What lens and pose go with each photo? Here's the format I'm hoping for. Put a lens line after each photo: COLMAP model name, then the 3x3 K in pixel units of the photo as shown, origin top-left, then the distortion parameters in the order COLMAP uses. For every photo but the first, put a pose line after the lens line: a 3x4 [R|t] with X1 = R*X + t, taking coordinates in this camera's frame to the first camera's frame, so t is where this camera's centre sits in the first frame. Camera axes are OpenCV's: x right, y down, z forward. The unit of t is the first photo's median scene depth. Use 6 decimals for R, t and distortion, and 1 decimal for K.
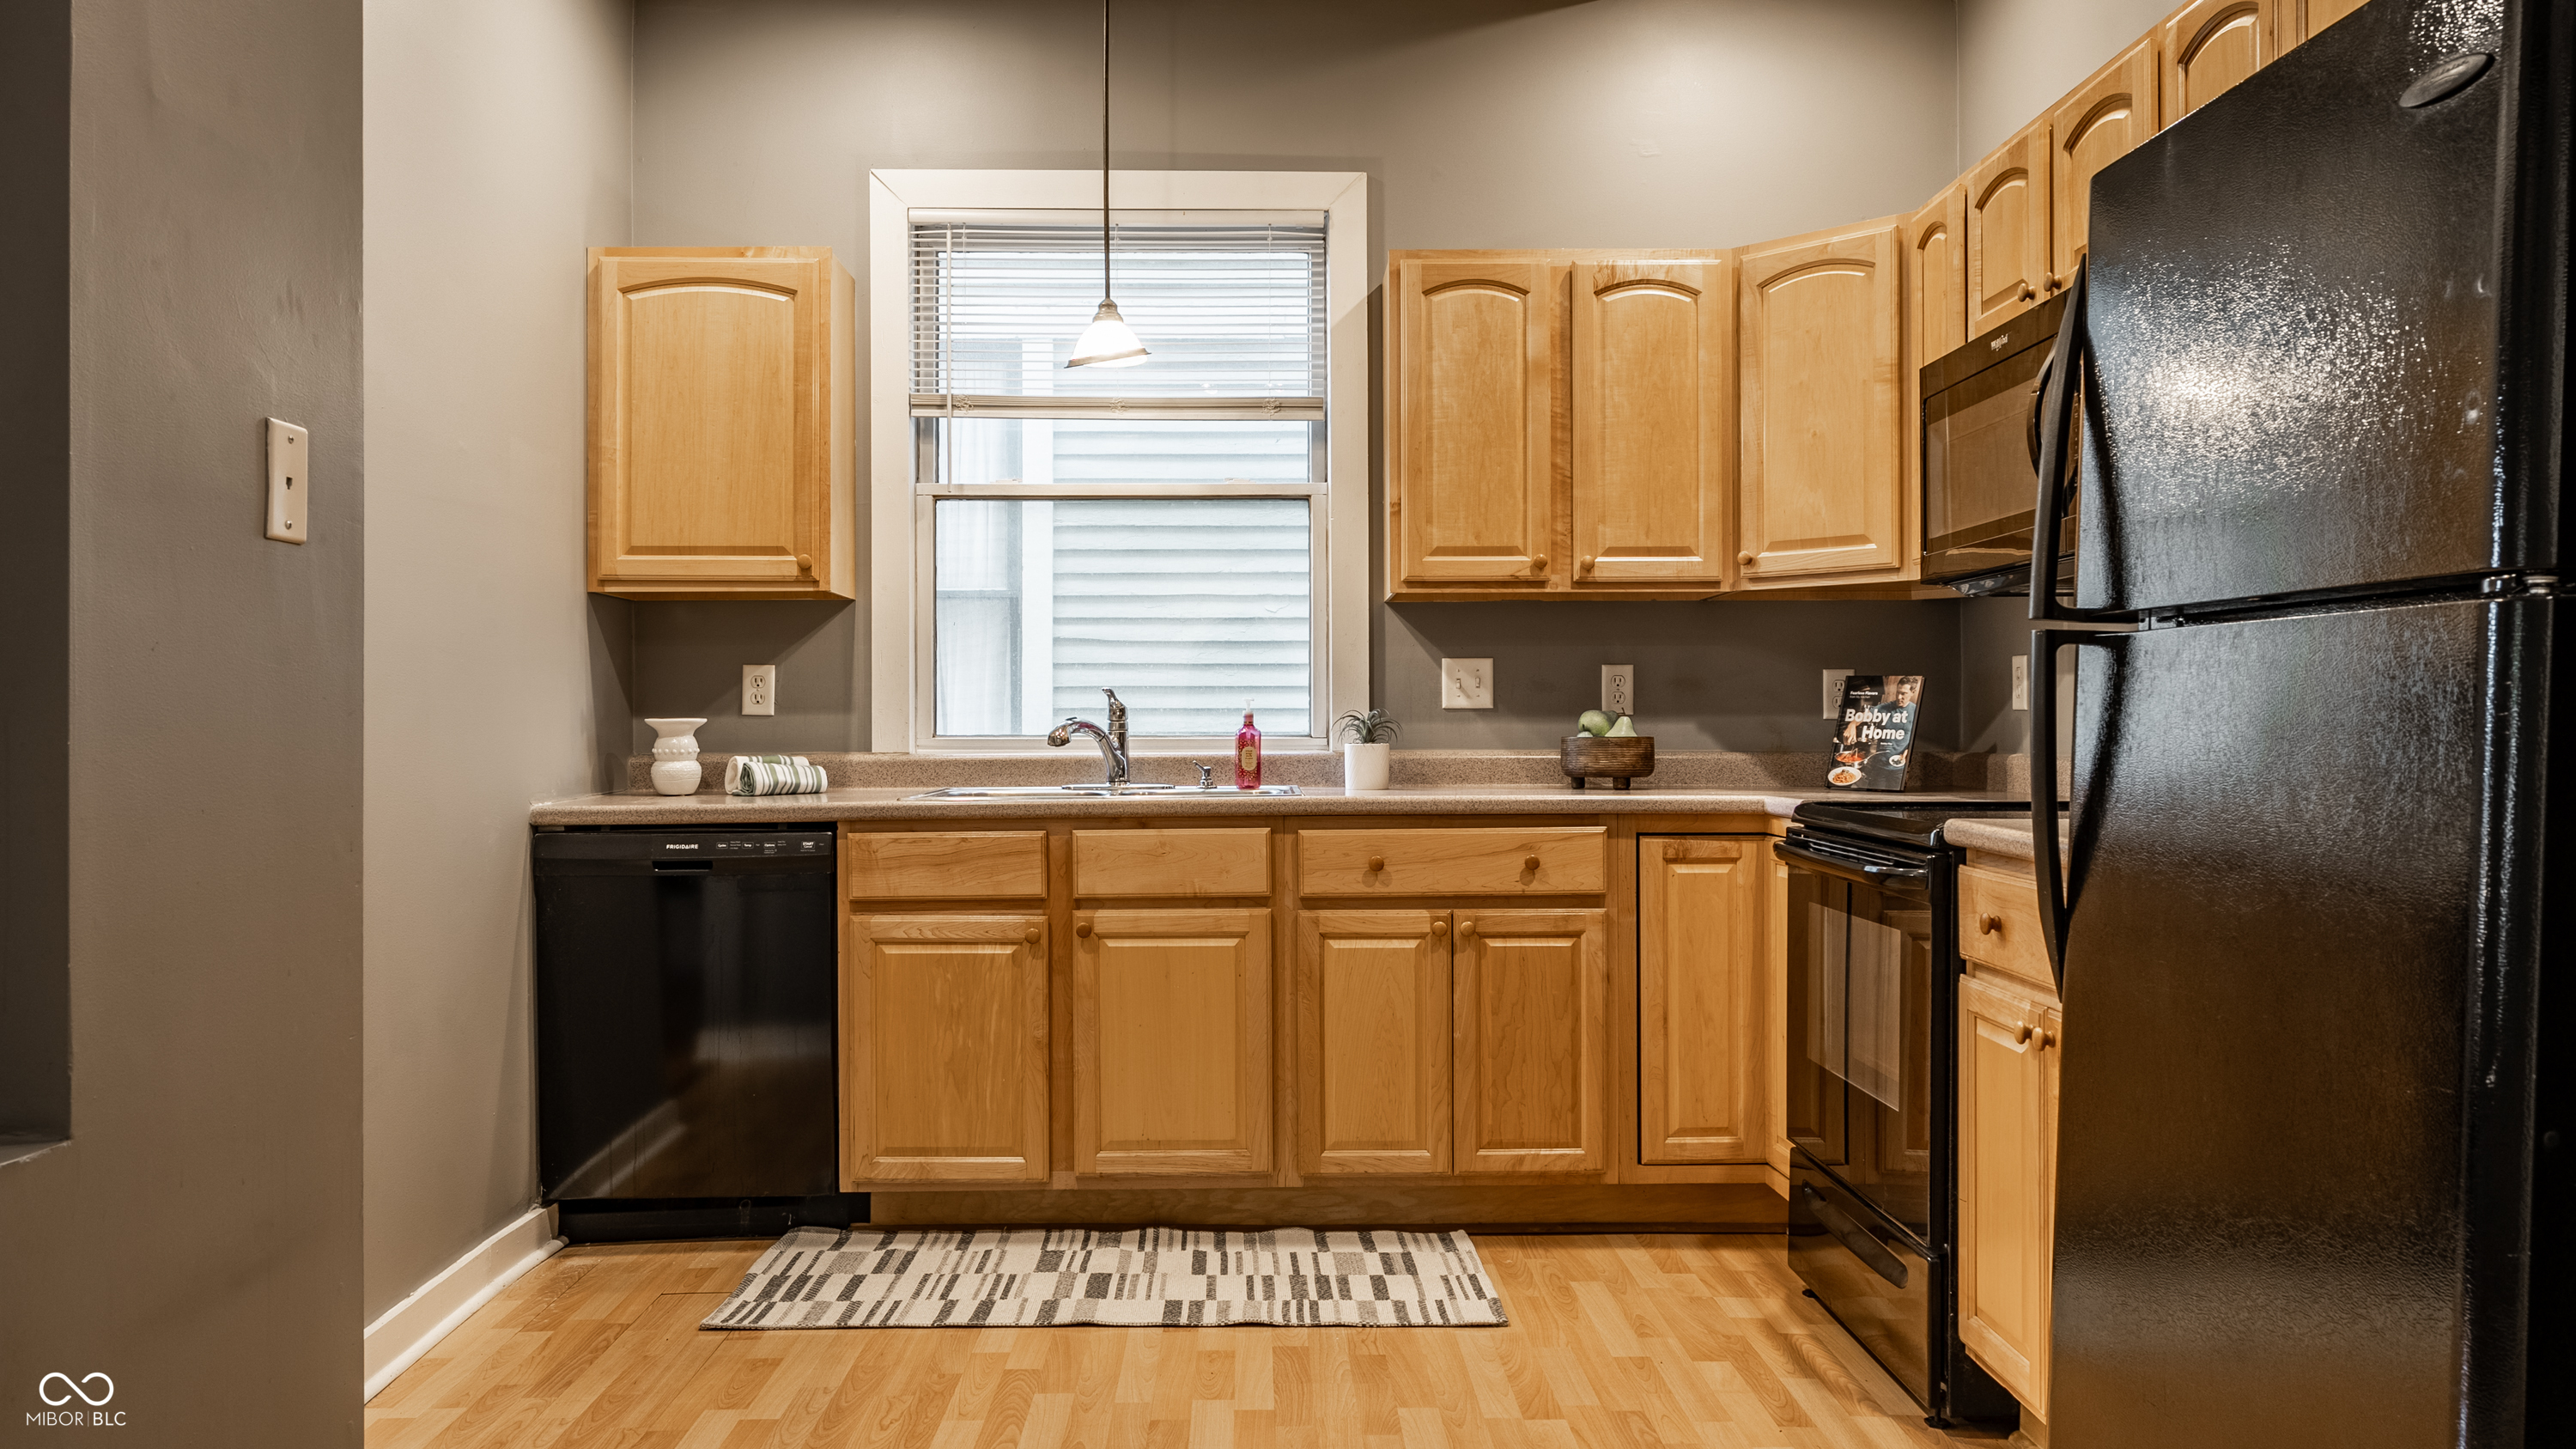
lens RADIAL K [[1883.5, 0, 1288.0], [0, 1883.5, 724.5], [0, 0, 1]] dist [0.008035, 0.001288]
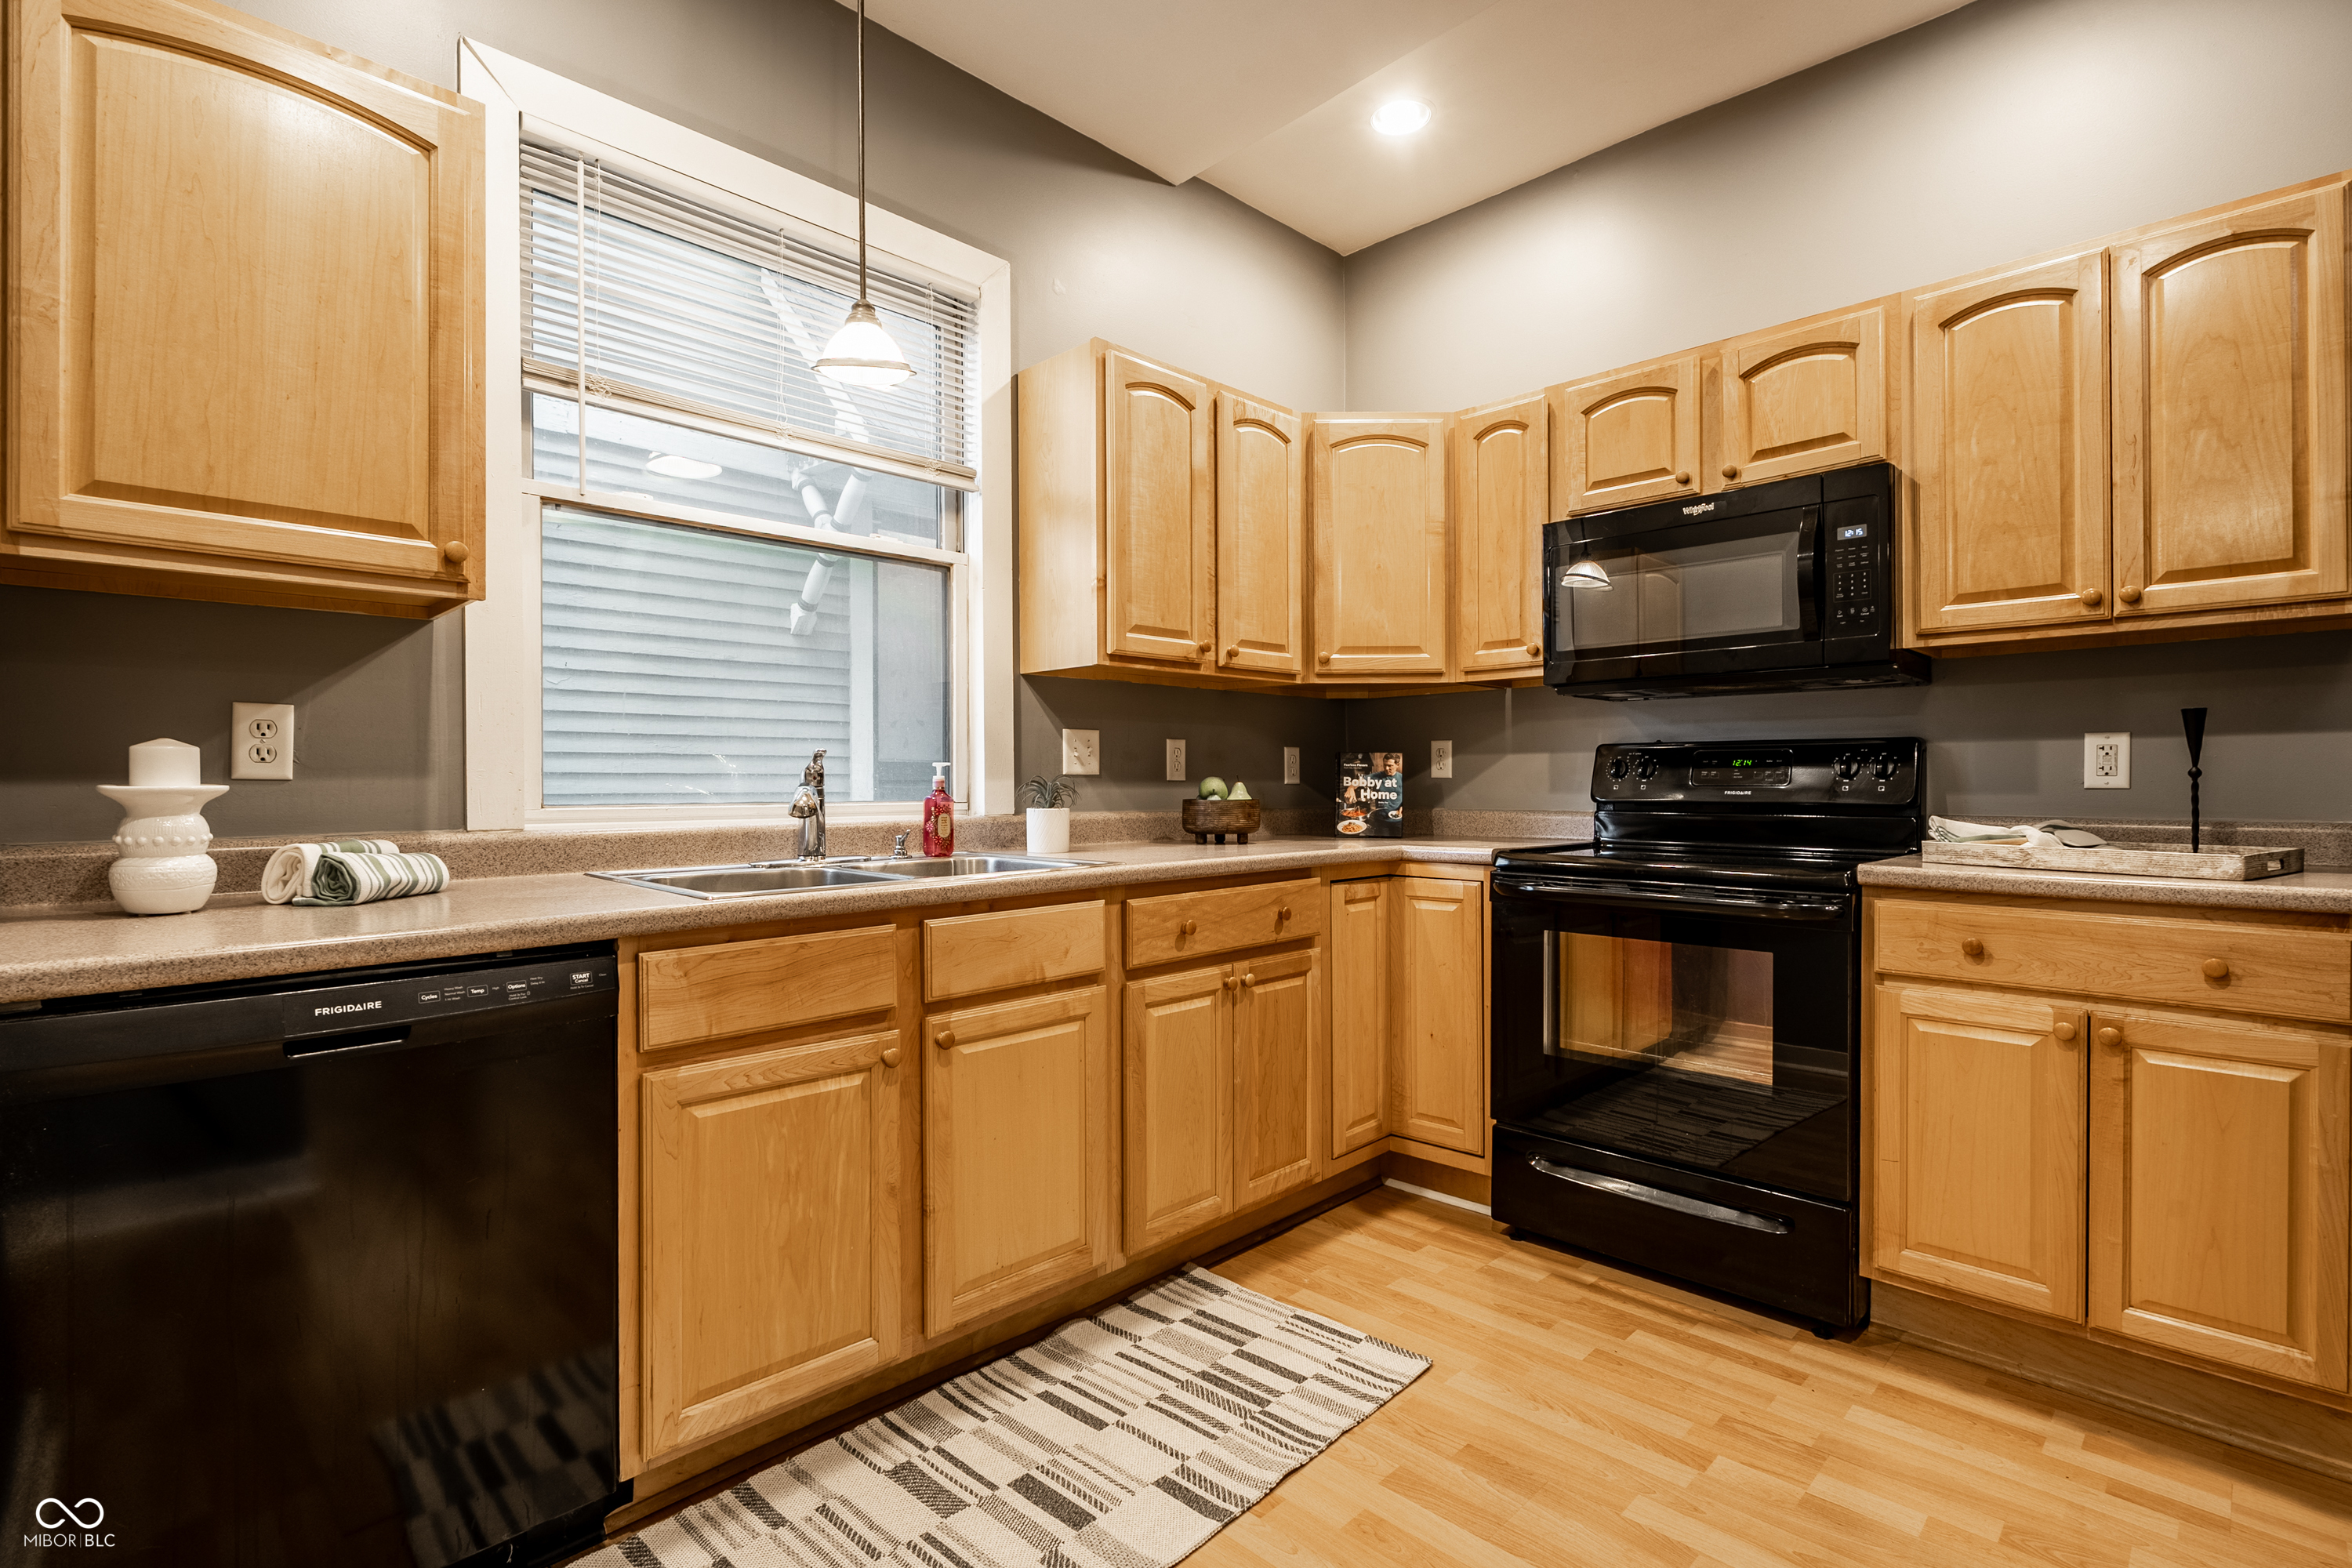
lens RADIAL K [[1099.9, 0, 1176.0], [0, 1099.9, 784.0], [0, 0, 1]] dist [-0.000619, -0.001086]
pose [[0.717381, -0.000507, 0.696681, -0.348237], [-0.000317, 0.999999, 0.001054, -0.003952], [-0.696681, -0.000977, 0.717380, 0.542674]]
